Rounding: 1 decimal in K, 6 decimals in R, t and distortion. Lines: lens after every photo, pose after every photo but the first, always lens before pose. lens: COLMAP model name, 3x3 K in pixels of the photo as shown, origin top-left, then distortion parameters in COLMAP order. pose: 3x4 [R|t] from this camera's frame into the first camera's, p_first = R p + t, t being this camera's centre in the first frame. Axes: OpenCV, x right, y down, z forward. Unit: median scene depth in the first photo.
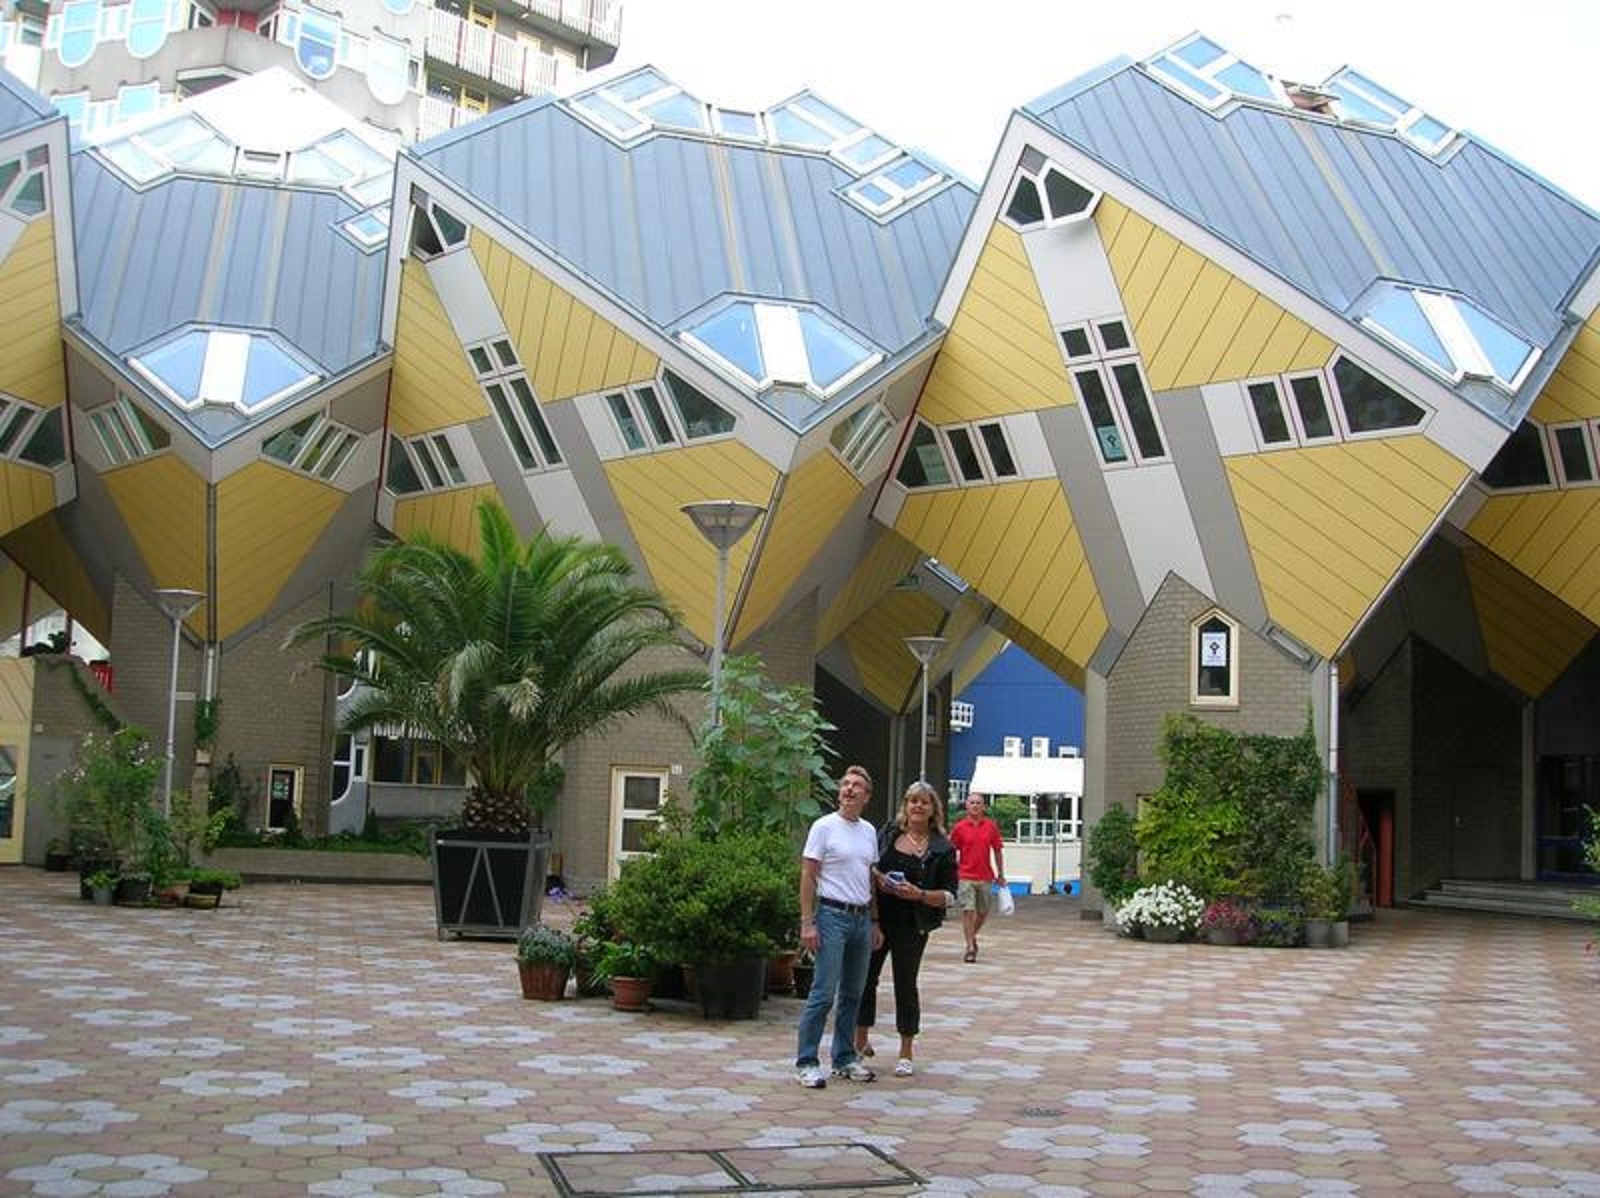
lens RADIAL K [[1604.6, 0, 800.0], [0, 1604.6, 599.0], [0, 0, 1]] dist [-0.267683, 0.245759]
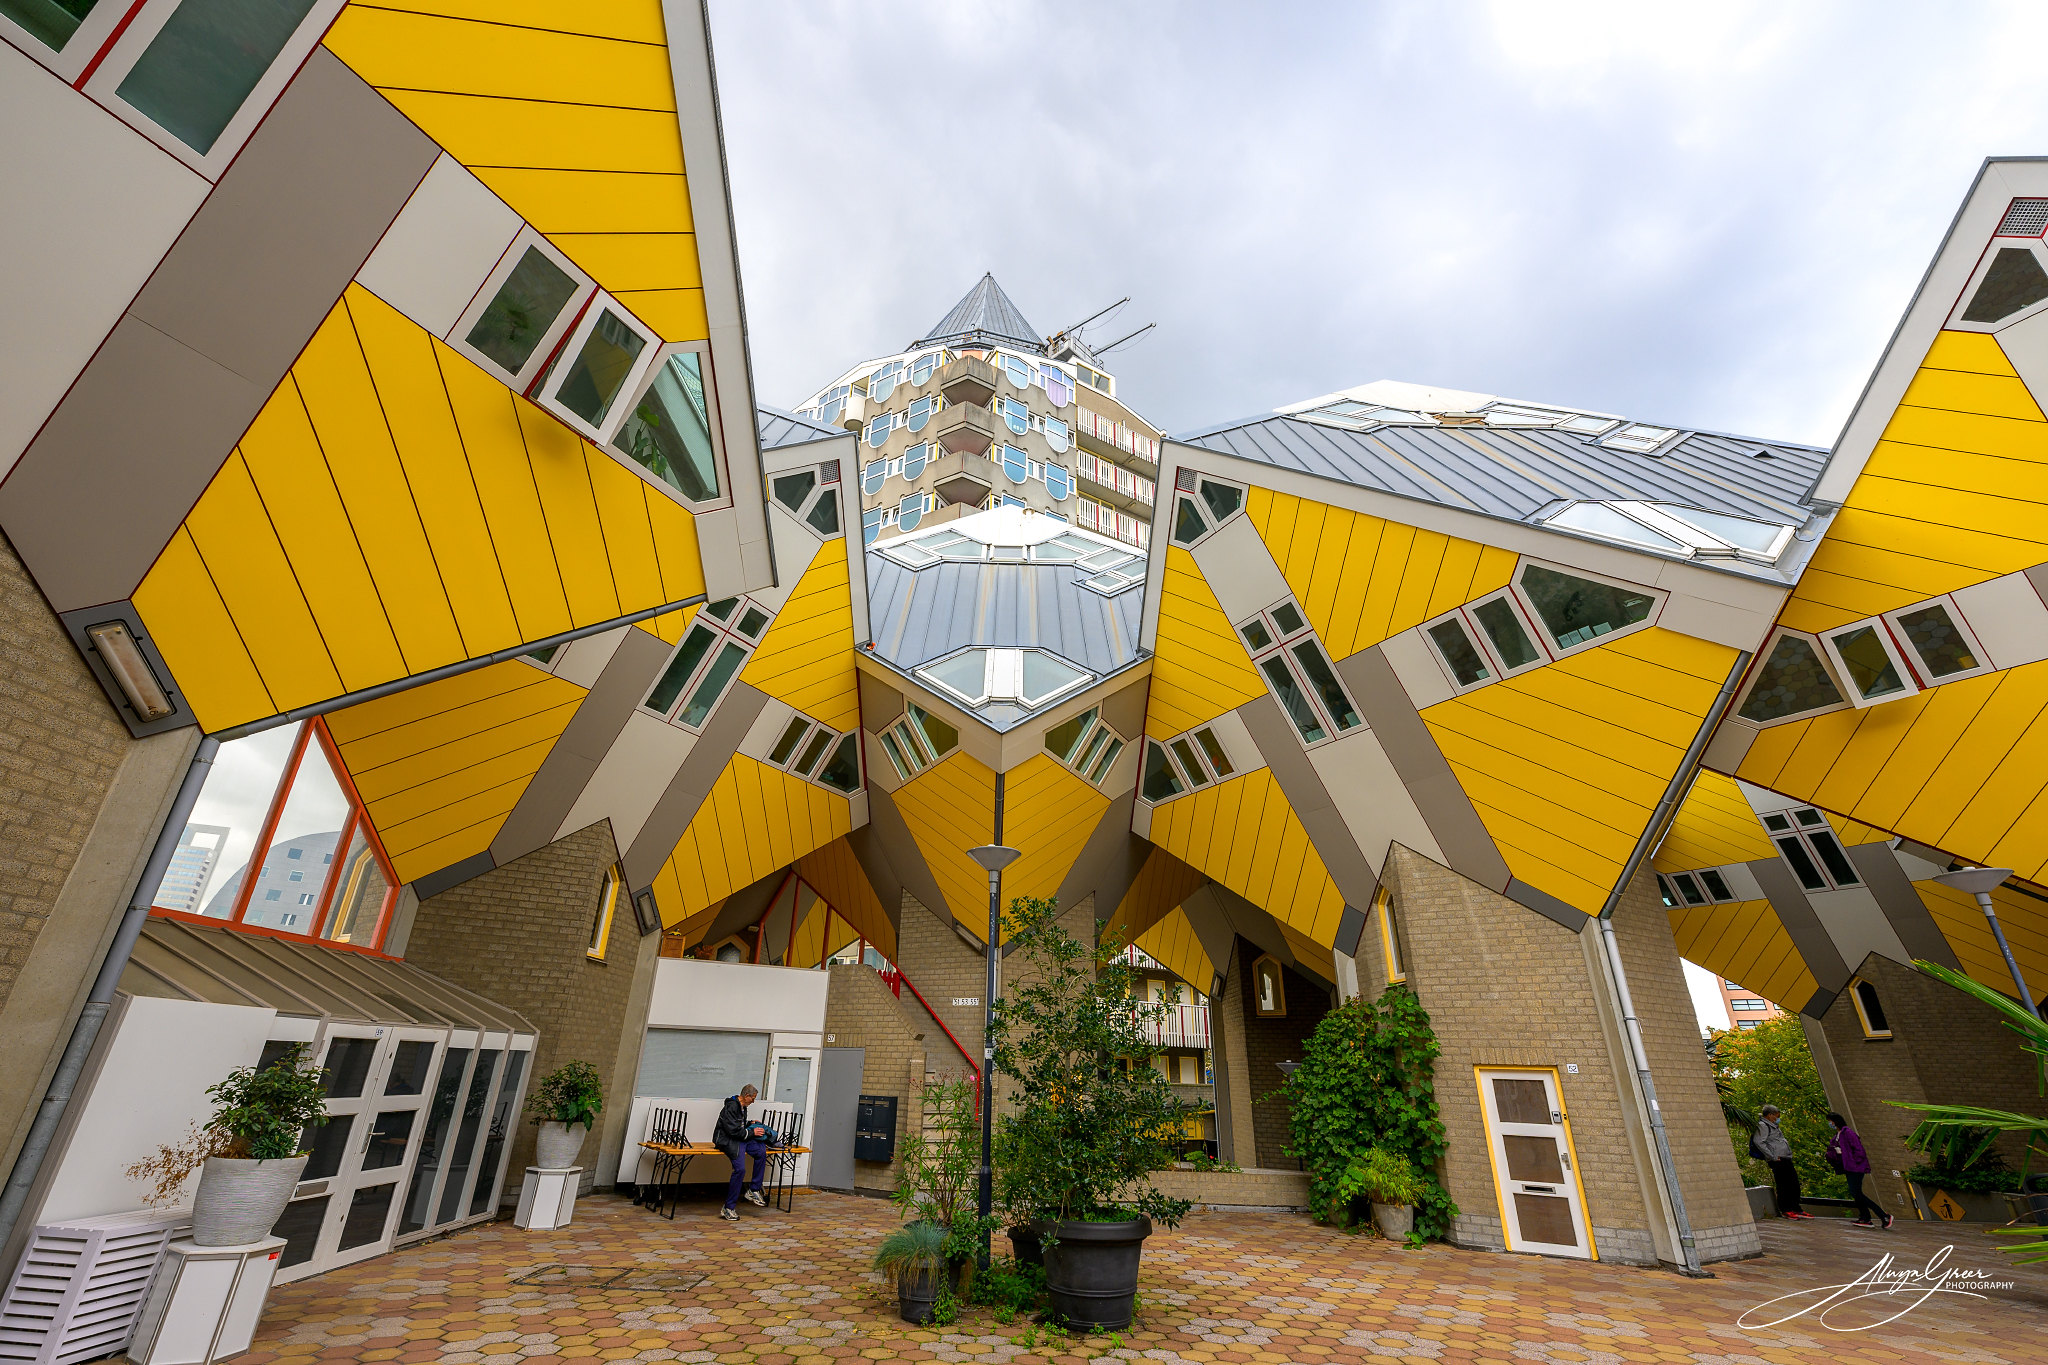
lens RADIAL K [[832.4, 0, 1013.4], [0, 832.4, 691.8], [0, 0, 1]] dist [-0.001064, -0.000148]
pose [[0.959839, -0.122412, -0.252437, -0.219570], [0.039575, 0.949868, -0.310136, 0.043263], [0.277746, 0.287691, 0.916565, 0.471034]]
